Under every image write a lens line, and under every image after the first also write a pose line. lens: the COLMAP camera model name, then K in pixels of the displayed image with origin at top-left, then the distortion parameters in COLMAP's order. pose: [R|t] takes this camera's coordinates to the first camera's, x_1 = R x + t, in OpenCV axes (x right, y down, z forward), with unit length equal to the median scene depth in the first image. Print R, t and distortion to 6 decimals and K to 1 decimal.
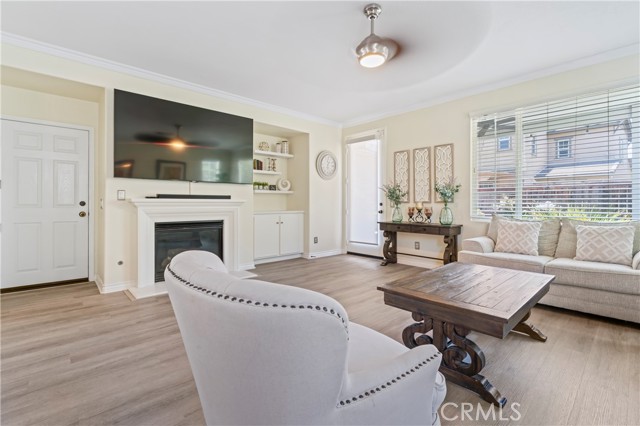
lens RADIAL K [[297.8, 0, 320.2], [0, 297.8, 208.9], [0, 0, 1]] dist [-0.001813, -0.000103]
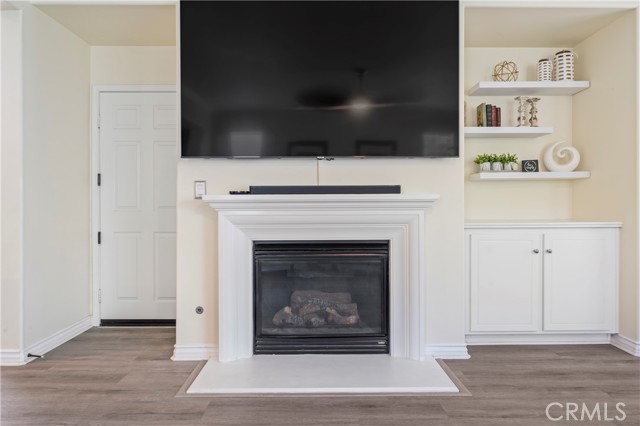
lens RADIAL K [[392.7, 0, 319.9], [0, 392.7, 208.7], [0, 0, 1]] dist [-0.002911, 0.000097]
pose [[0.737914, 0.002200, -0.674891, -0.001106], [-0.006969, 0.999966, -0.004360, -0.005729], [0.674859, 0.007921, 0.737905, 0.395664]]
